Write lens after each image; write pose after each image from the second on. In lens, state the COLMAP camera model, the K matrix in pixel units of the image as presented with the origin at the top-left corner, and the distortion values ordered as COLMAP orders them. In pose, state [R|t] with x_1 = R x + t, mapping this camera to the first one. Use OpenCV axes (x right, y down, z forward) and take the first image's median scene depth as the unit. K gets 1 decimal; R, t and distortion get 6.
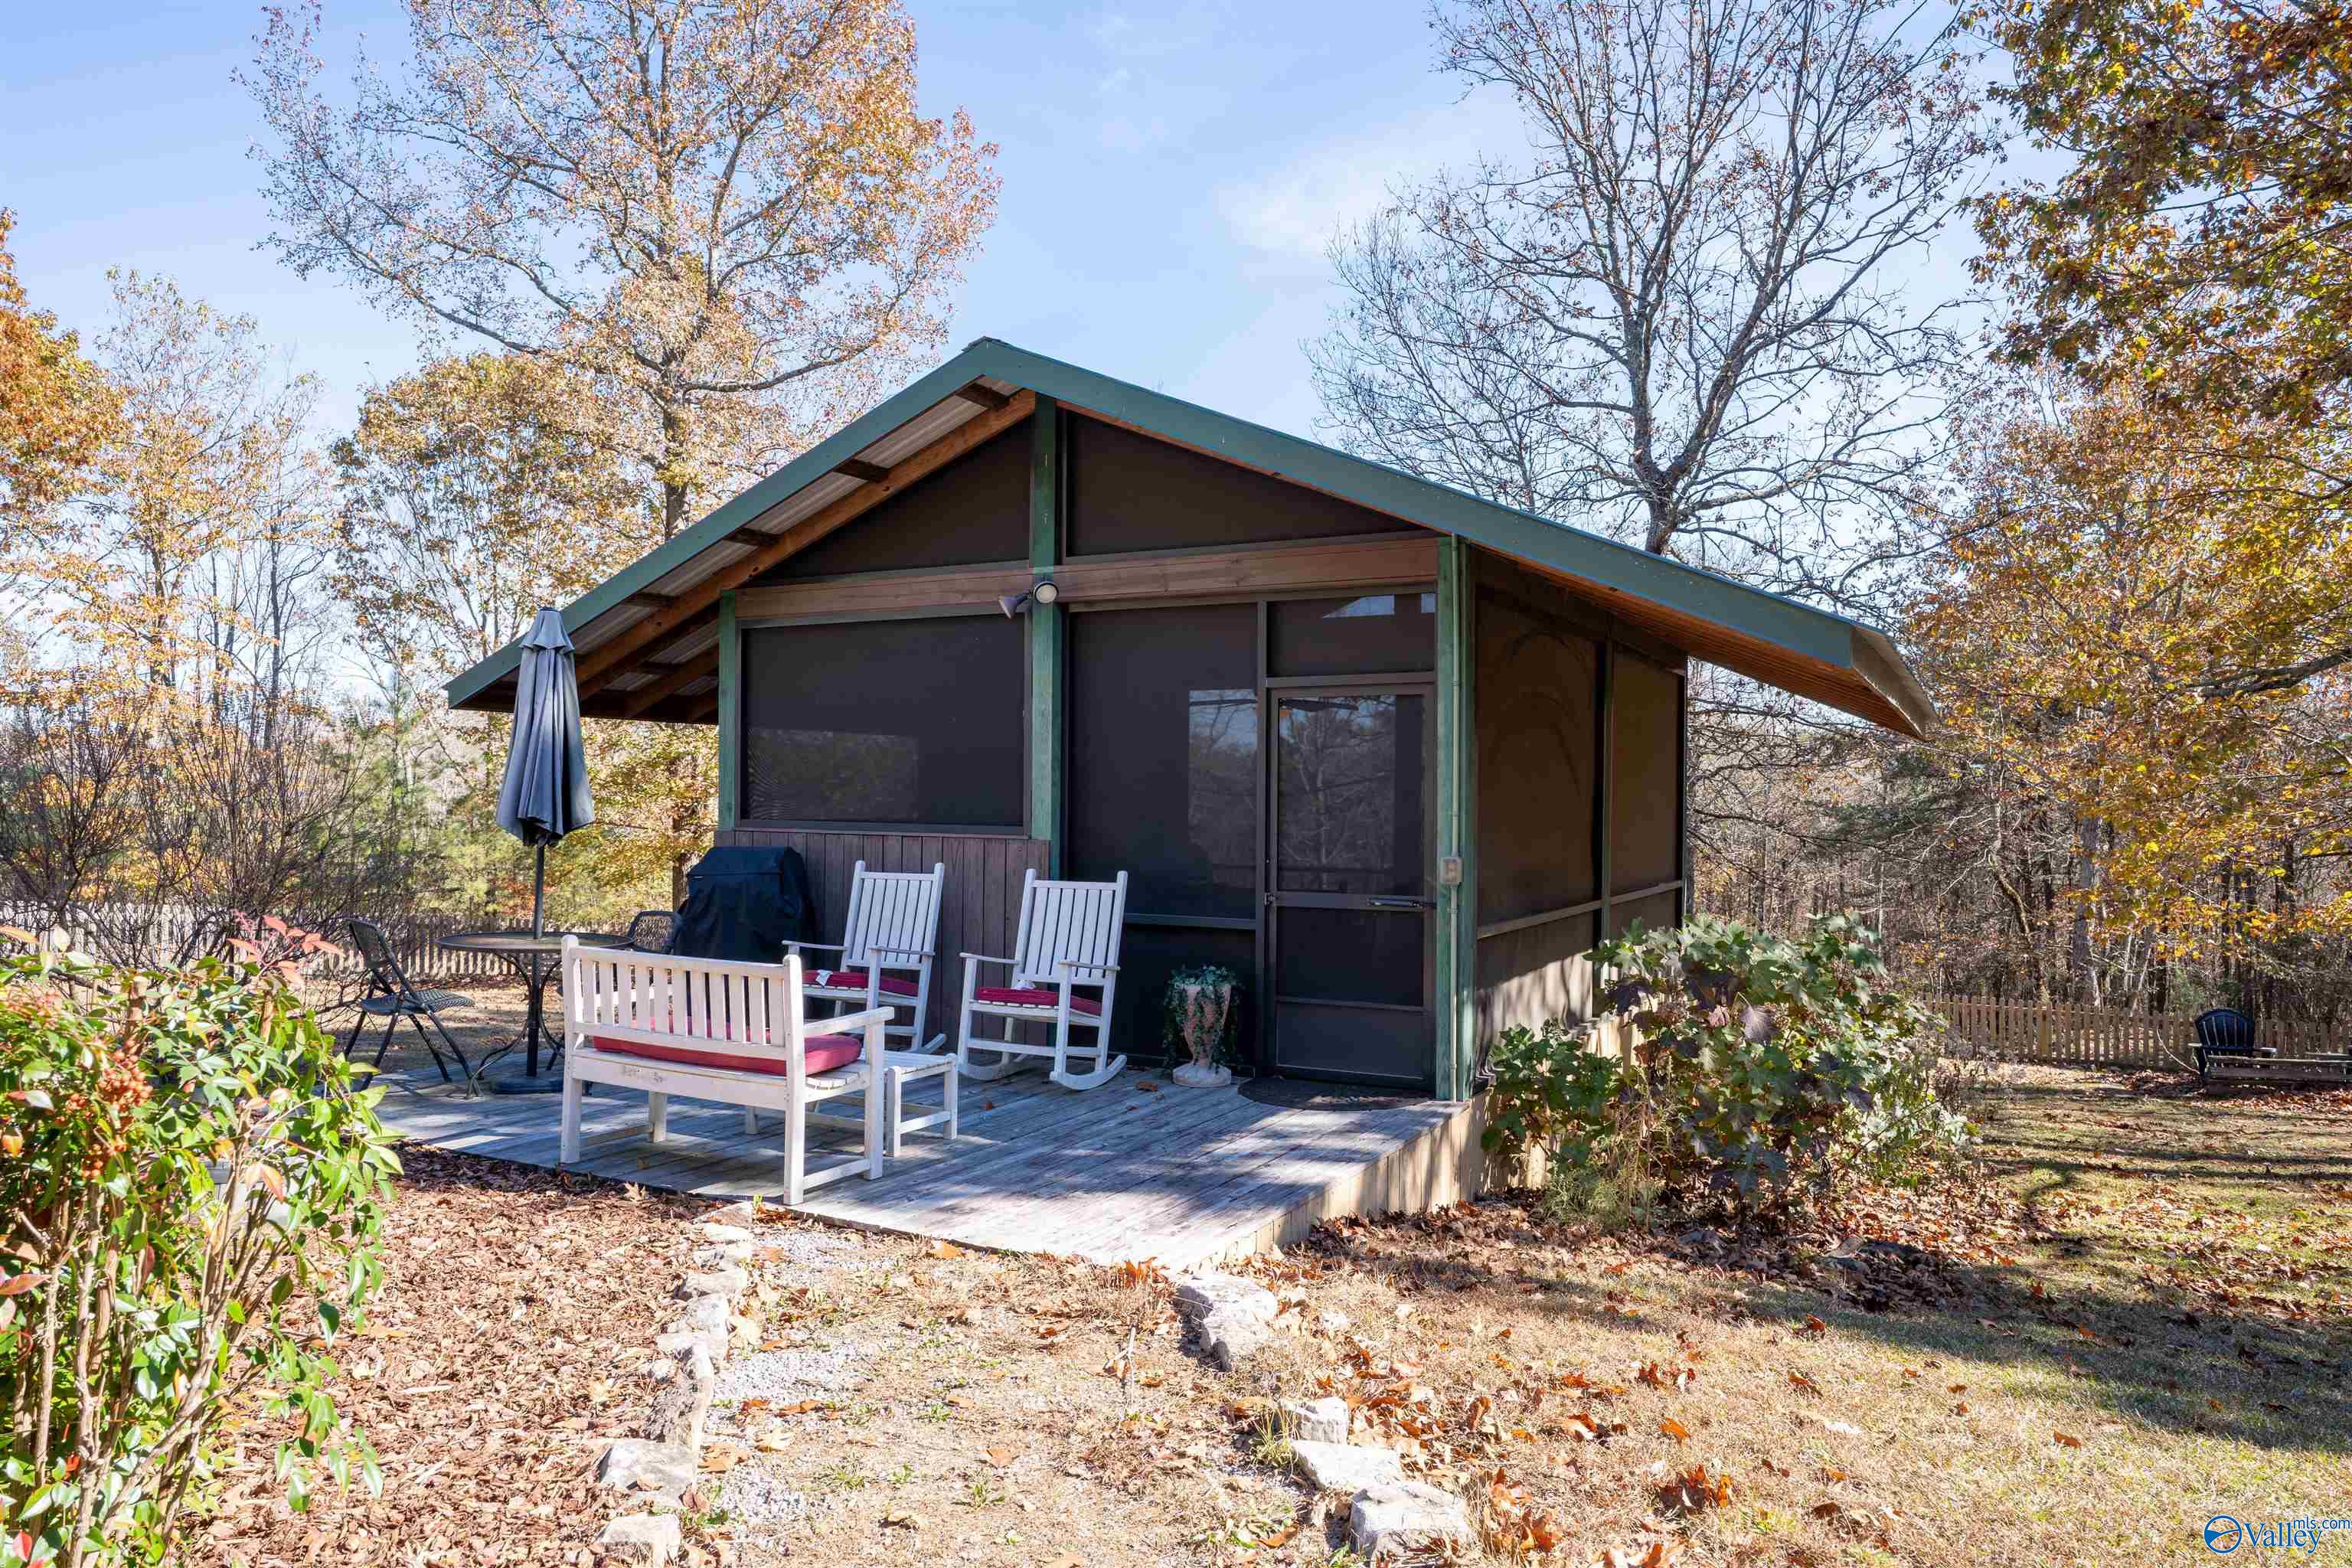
lens RADIAL K [[1565.0, 0, 1173.3], [0, 1565.0, 791.9], [0, 0, 1]] dist [0.005619, 0.005869]
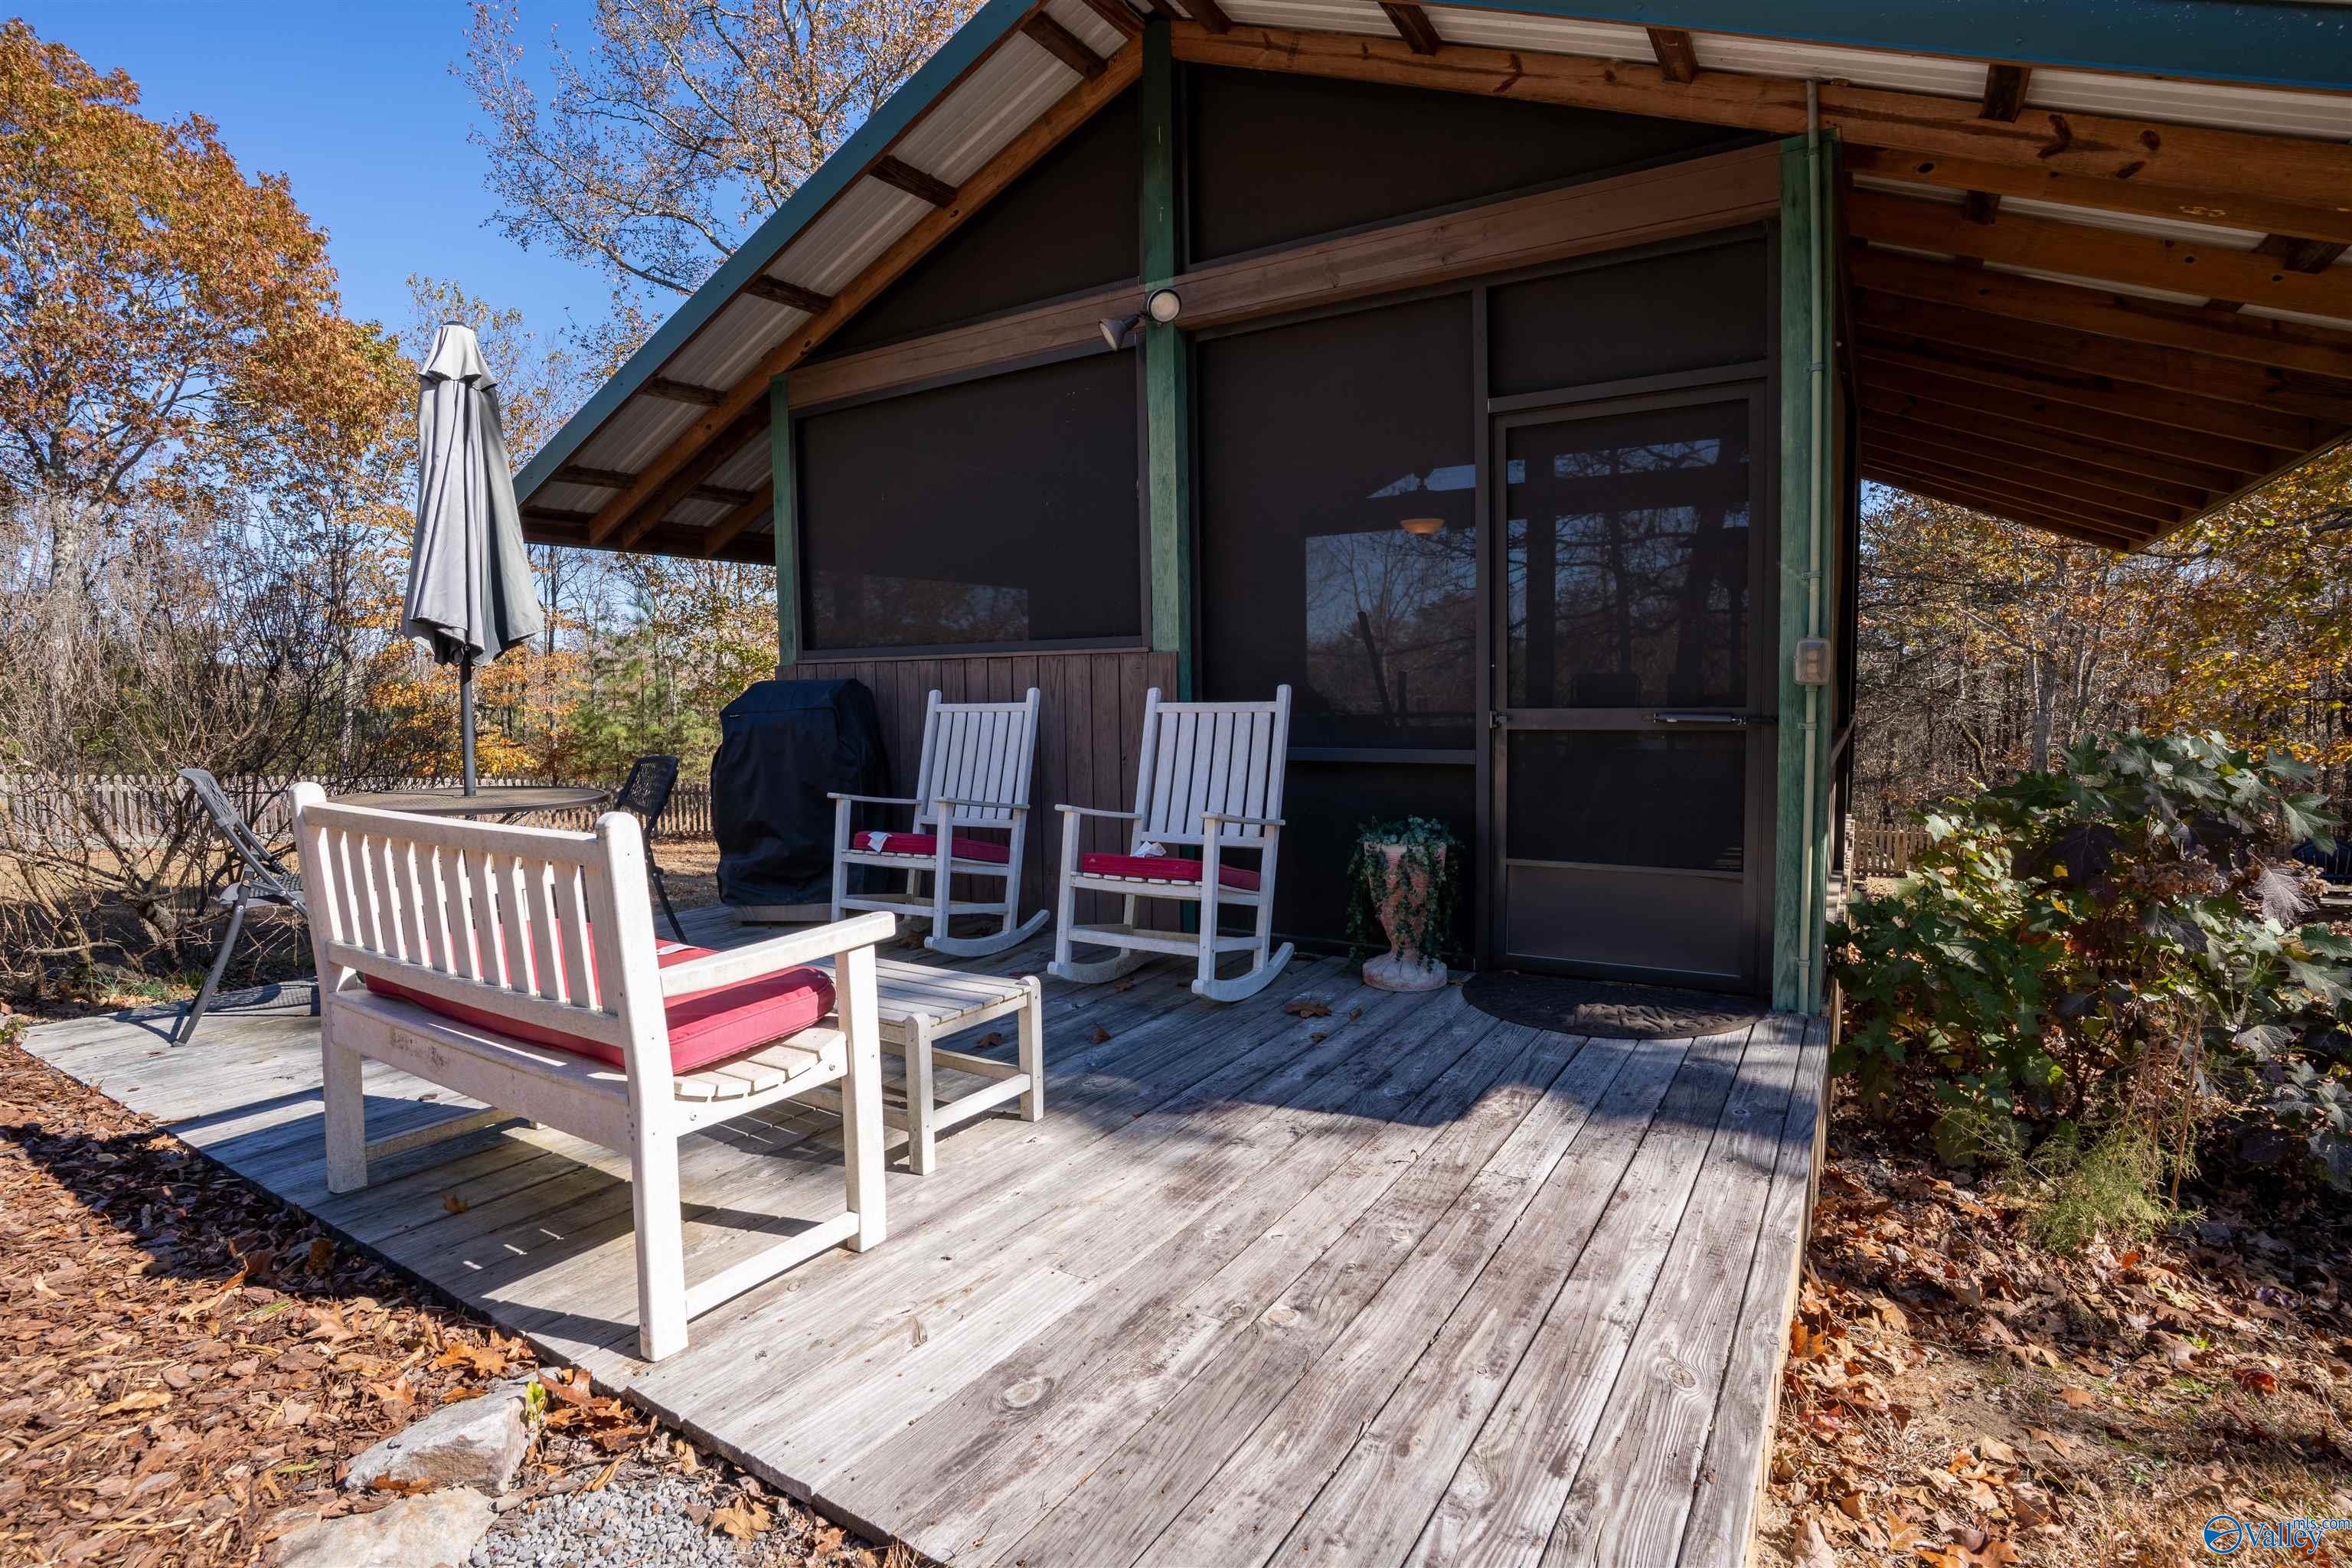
lens RADIAL K [[1137.9, 0, 1173.3], [0, 1137.9, 778.6], [0, 0, 1]] dist [-0.003490, -0.000001]
pose [[0.997507, -0.018941, -0.067972, -0.048161], [0.024267, 0.996626, 0.078408, 0.051180], [0.066258, -0.079862, 0.994601, 0.484455]]
